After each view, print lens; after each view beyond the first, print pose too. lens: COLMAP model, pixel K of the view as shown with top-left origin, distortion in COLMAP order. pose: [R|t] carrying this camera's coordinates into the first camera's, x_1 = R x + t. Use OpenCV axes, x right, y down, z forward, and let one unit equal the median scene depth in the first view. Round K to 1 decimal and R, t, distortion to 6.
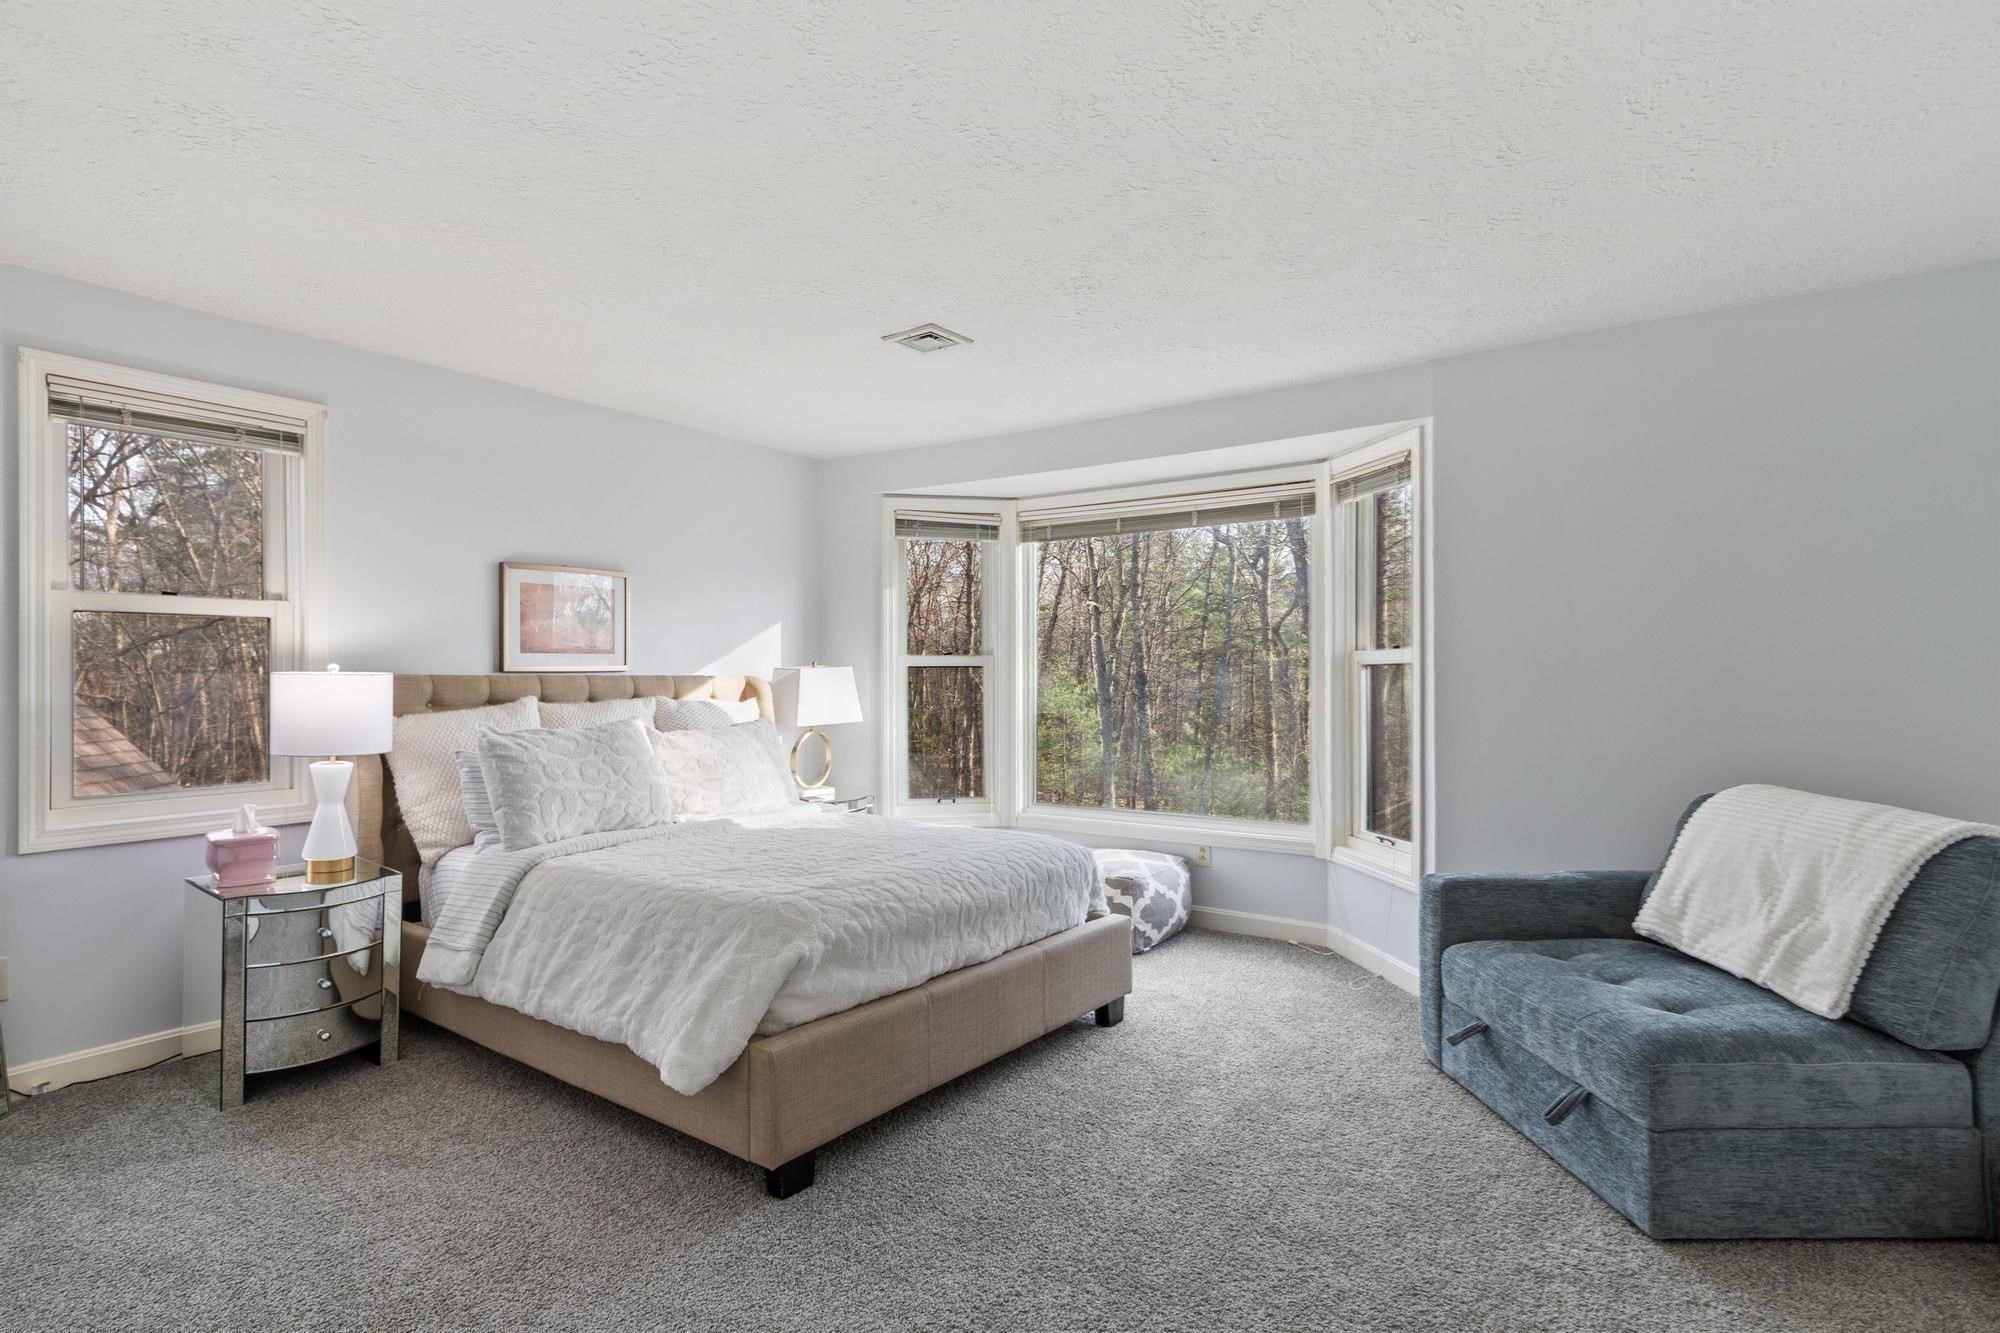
lens RADIAL K [[1009.5, 0, 994.7], [0, 1009.5, 670.5], [0, 0, 1]] dist [0.001966, -0.001086]
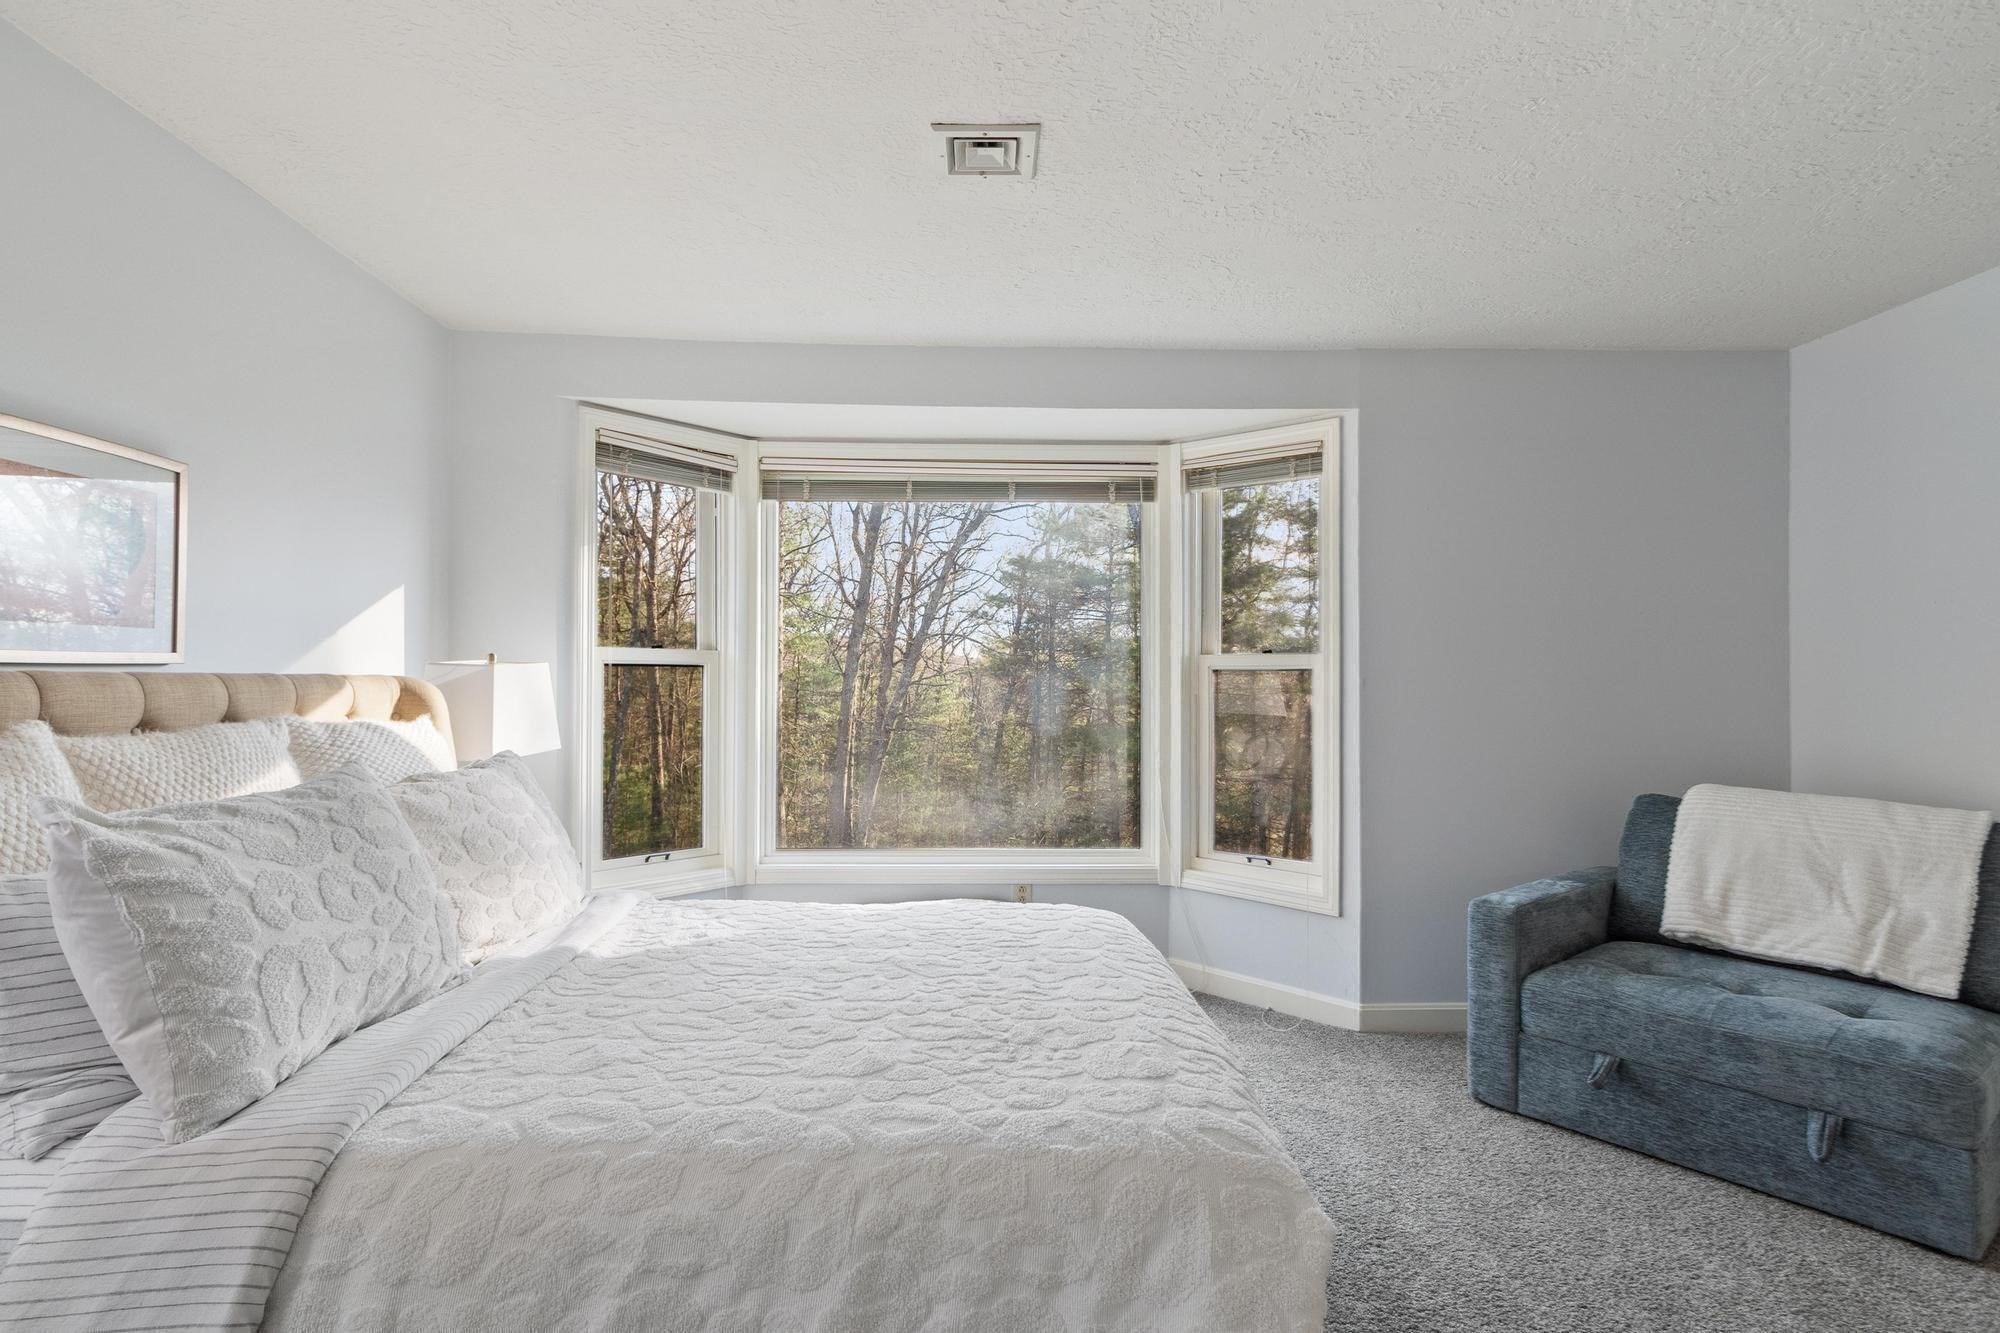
lens RADIAL K [[1009.5, 0, 1002.3], [0, 1009.5, 671.0], [0, 0, 1]] dist [0.001966, -0.001086]
pose [[0.804945, 0.011402, 0.593240, -0.363720], [-0.010203, 0.999934, -0.005374, 0.002503], [-0.593262, -0.001728, 0.805008, 0.402319]]
